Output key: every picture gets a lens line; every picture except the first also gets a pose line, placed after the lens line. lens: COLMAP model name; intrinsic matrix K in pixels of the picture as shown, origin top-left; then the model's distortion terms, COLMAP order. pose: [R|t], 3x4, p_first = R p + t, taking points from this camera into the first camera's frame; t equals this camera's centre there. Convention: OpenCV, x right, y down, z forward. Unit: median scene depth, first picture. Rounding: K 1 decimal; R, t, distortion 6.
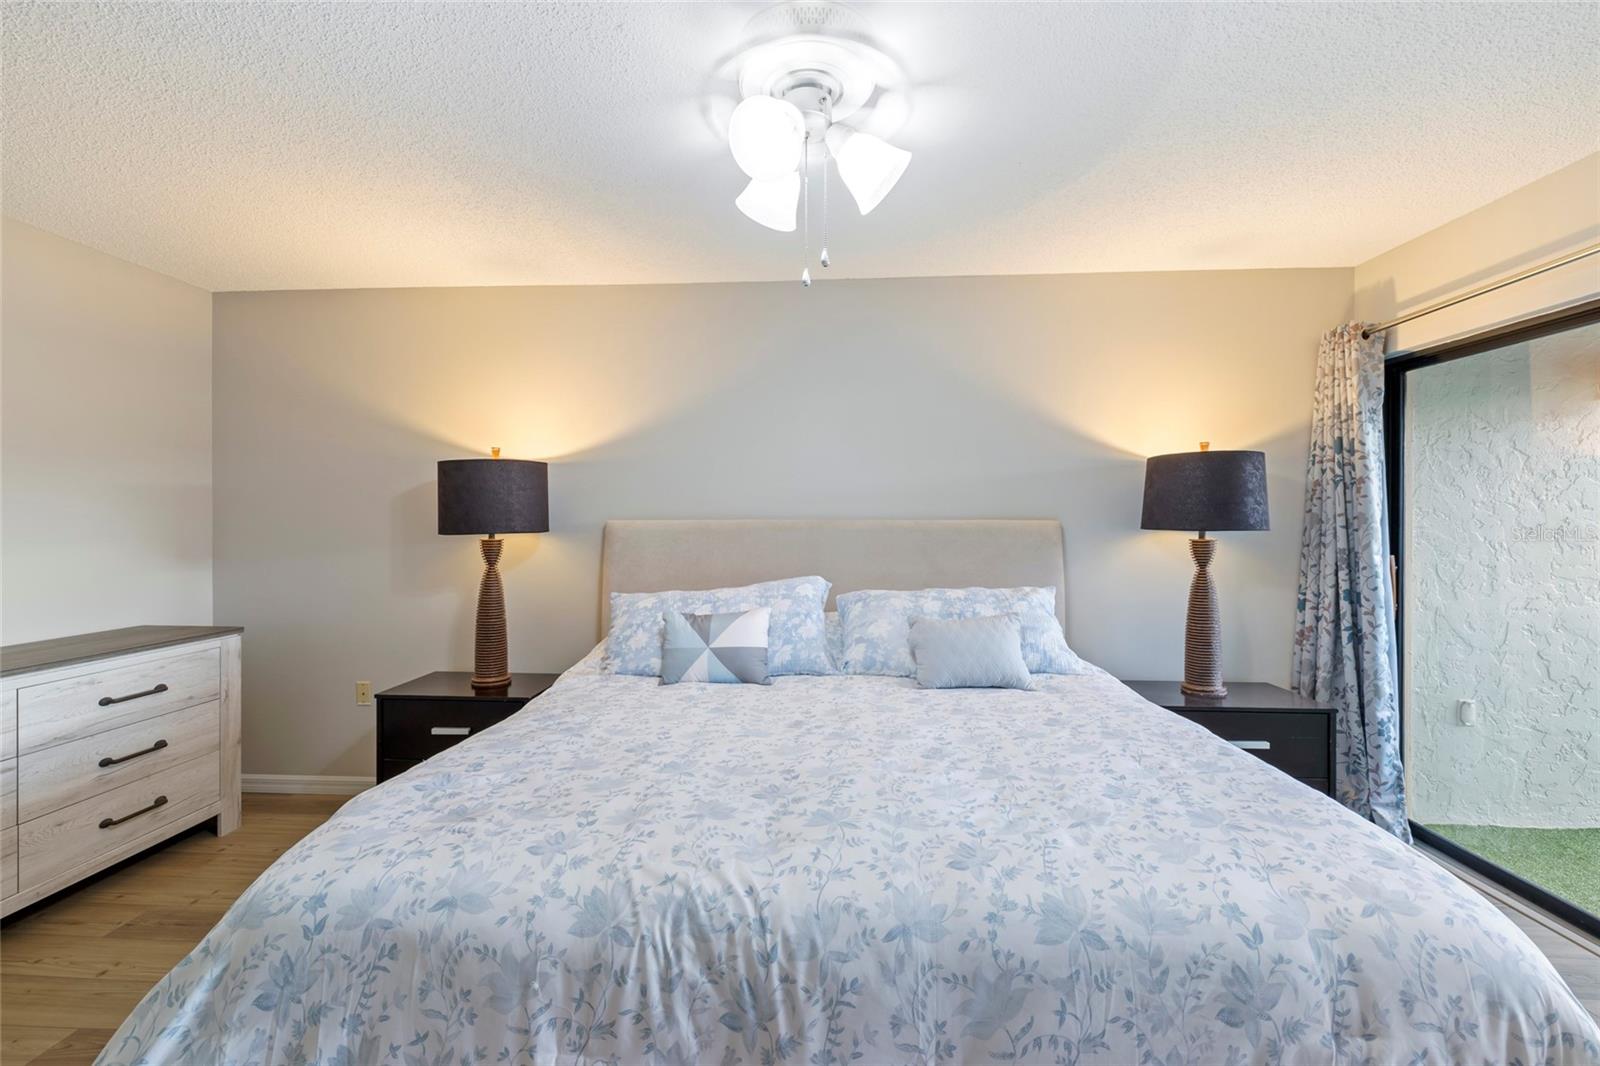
lens RADIAL K [[675.6, 0, 787.6], [0, 675.6, 528.0], [0, 0, 1]] dist [-0.002759, 0.000218]
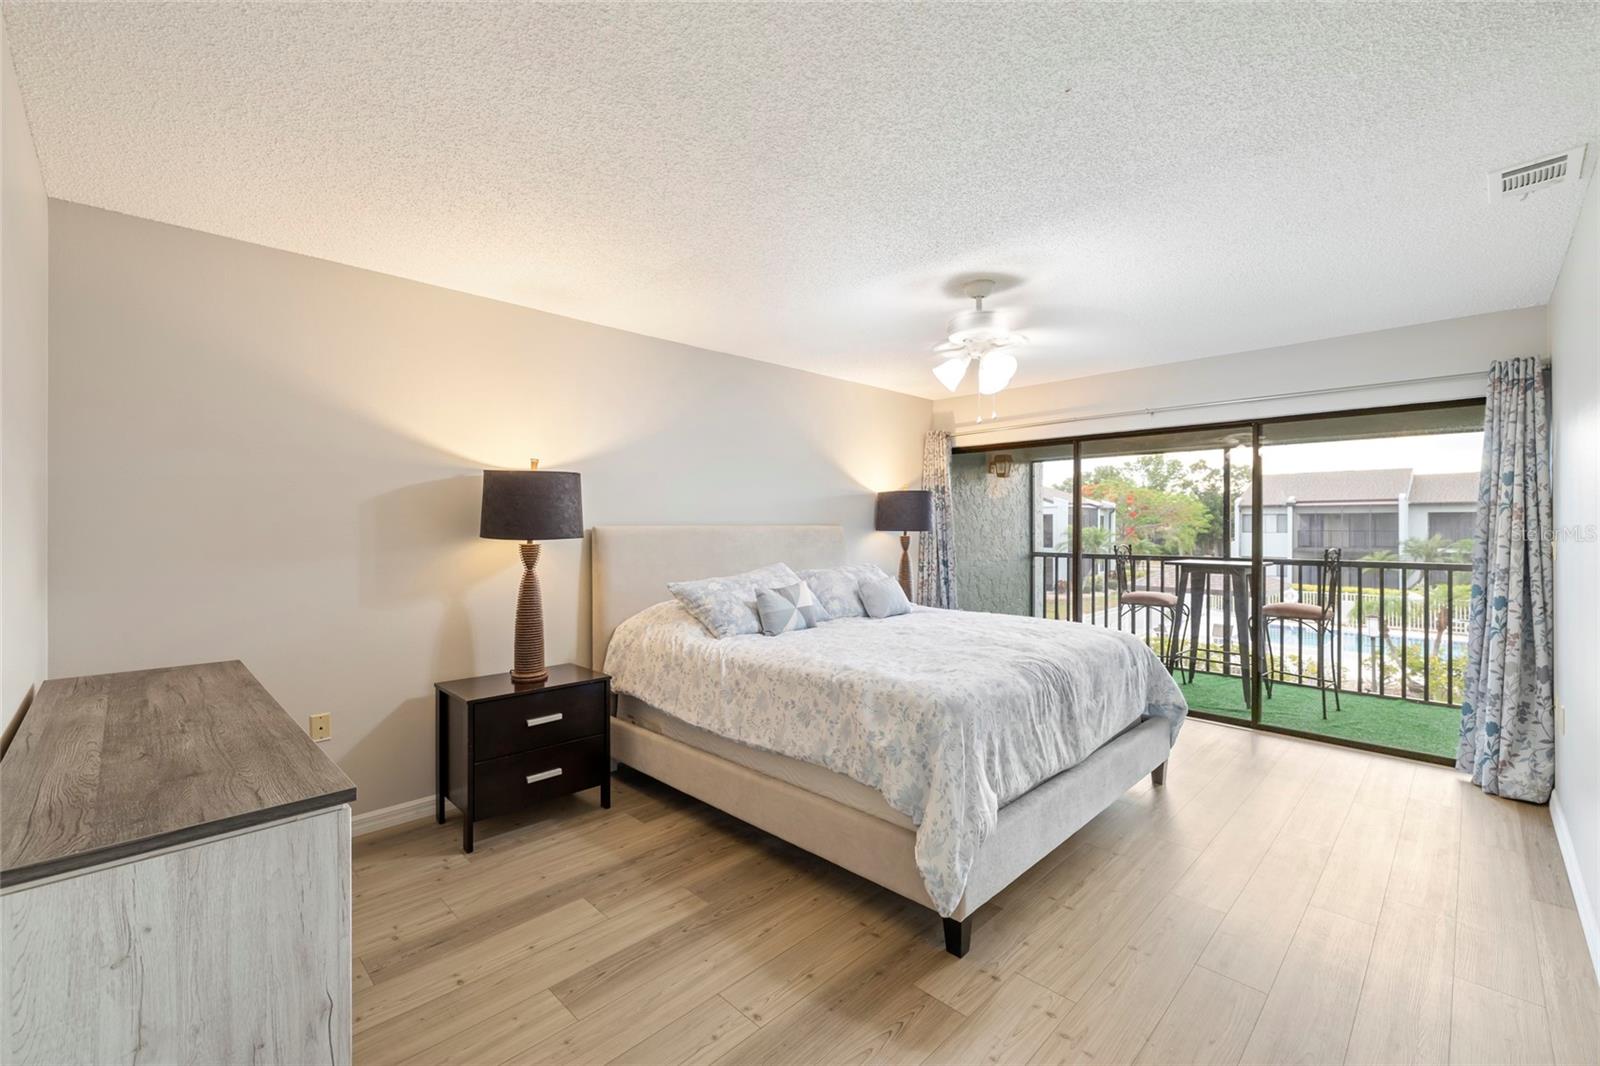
lens RADIAL K [[668.2, 0, 788.5], [0, 668.2, 520.2], [0, 0, 1]] dist [-0.000981, 0.000234]
pose [[0.670980, 0.004768, 0.741461, -0.987455], [0.009932, 0.999832, -0.015417, -0.001135], [-0.741409, 0.017709, 0.670819, -0.019818]]
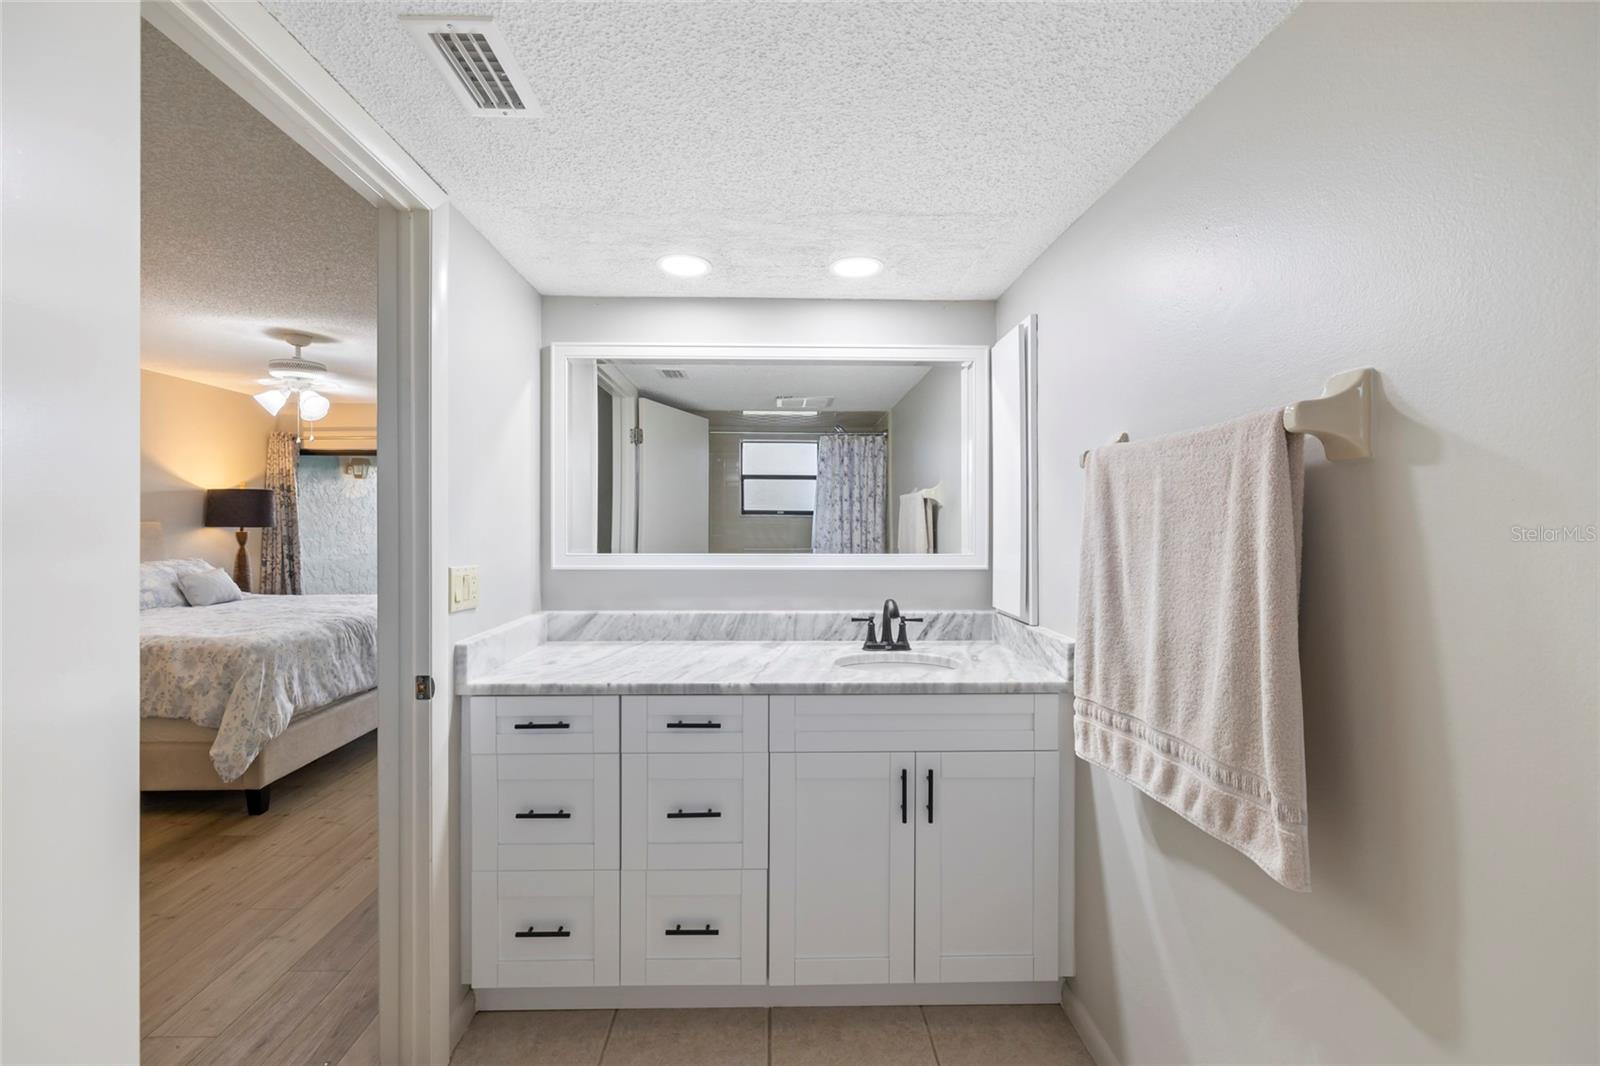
lens RADIAL K [[664.8, 0, 776.8], [0, 664.8, 527.6], [0, 0, 1]] dist [0.000073, 0.000054]
pose [[-0.083129, -0.006980, 0.996514, -1.445474], [0.009080, 0.999929, 0.007761, 0.004041], [-0.996497, 0.009693, -0.083060, -0.401688]]
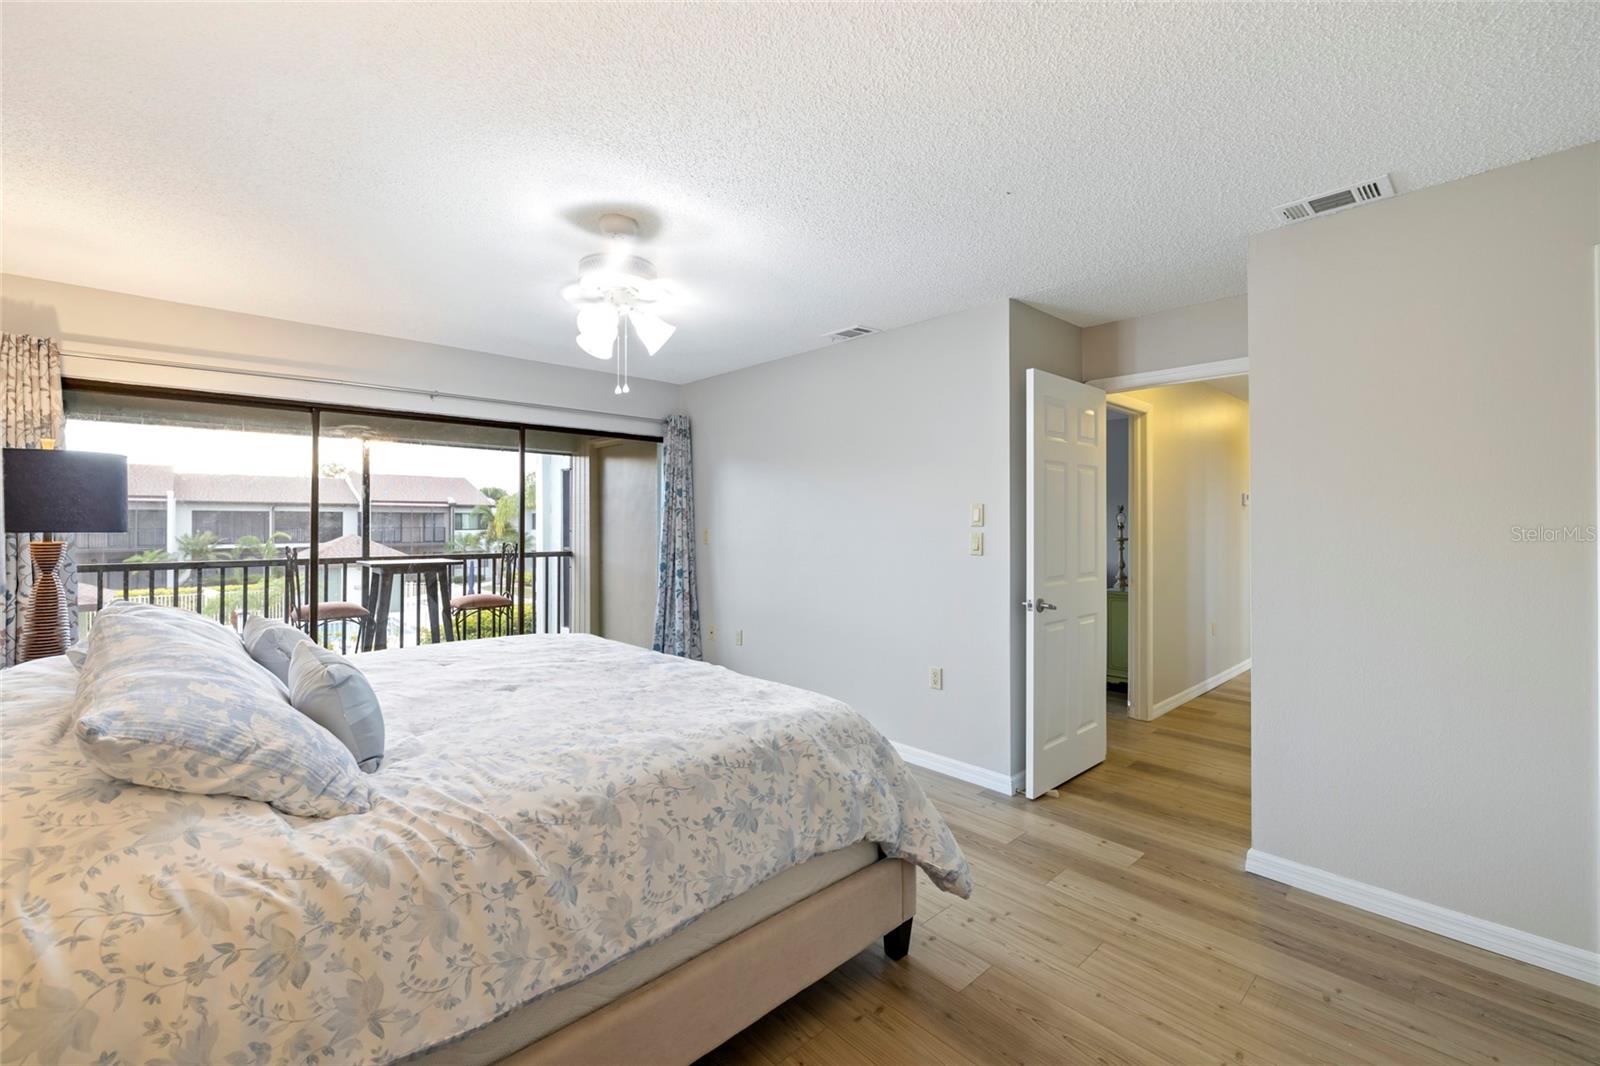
lens RADIAL K [[668.2, 0, 788.5], [0, 668.2, 520.2], [0, 0, 1]] dist [-0.000981, 0.000234]
pose [[-0.715766, 0.003906, 0.698329, -0.740762], [0.008398, 0.999960, 0.003014, -0.008534], [-0.698289, 0.008022, -0.715771, 0.928854]]
